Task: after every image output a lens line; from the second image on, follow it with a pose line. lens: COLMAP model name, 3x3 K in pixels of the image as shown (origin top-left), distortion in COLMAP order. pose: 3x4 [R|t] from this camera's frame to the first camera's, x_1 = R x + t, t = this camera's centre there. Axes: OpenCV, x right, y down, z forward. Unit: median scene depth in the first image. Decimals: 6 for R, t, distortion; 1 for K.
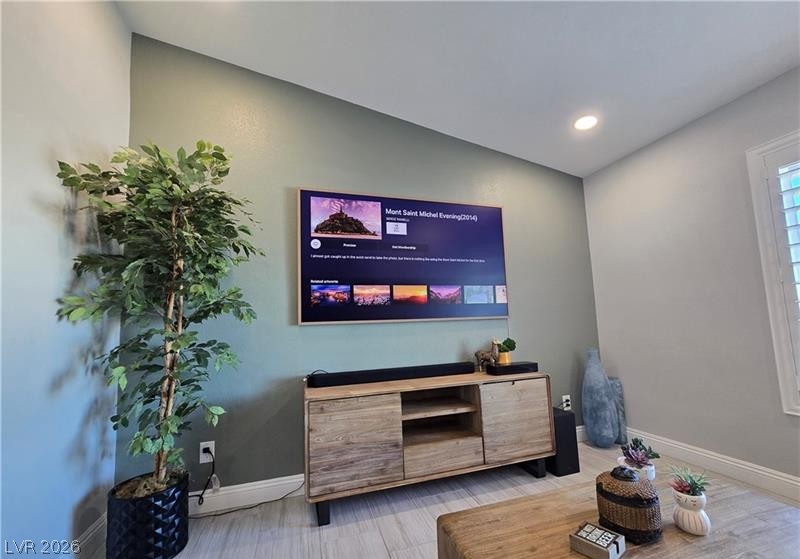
lens RADIAL K [[326.4, 0, 400.6], [0, 326.4, 295.5], [0, 0, 1]] dist [-0.006417, -0.000025]
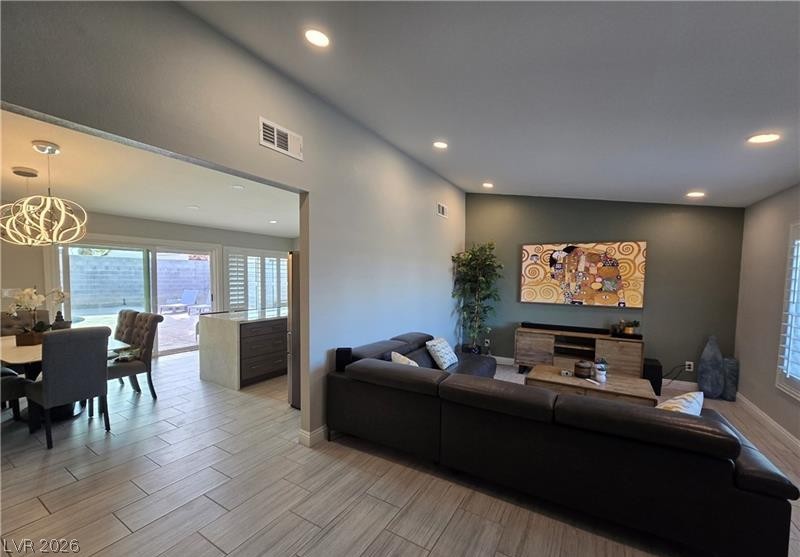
lens RADIAL K [[326.4, 0, 400.6], [0, 326.4, 294.5], [0, 0, 1]] dist [-0.006417, -0.000025]
pose [[0.660119, 0.091543, -0.745562, 1.050632], [0.032741, 0.988096, 0.150311, -0.417633], [0.750447, -0.123634, 0.649264, -1.449468]]
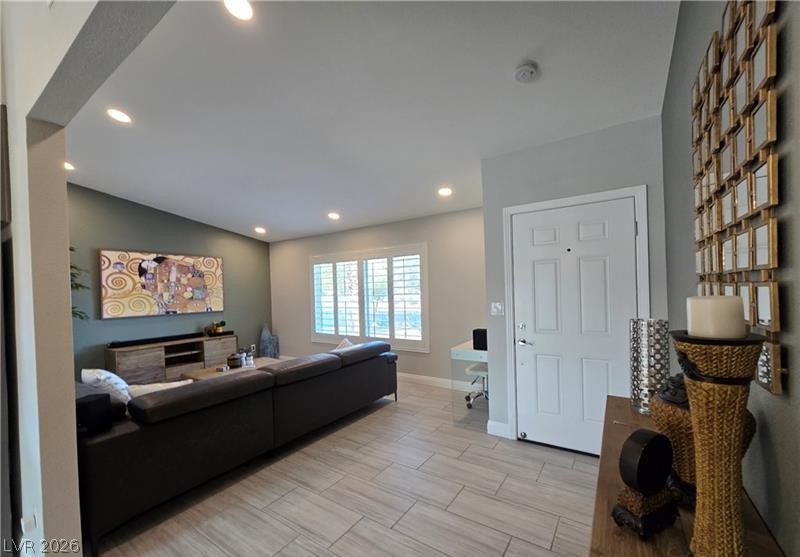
lens RADIAL K [[326.4, 0, 400.6], [0, 326.4, 294.5], [0, 0, 1]] dist [-0.006417, -0.000025]
pose [[0.782165, 0.010750, 0.622979, -0.136296], [-0.065332, 0.995754, 0.064844, -0.355141], [-0.619637, -0.091419, 0.779546, -1.928924]]
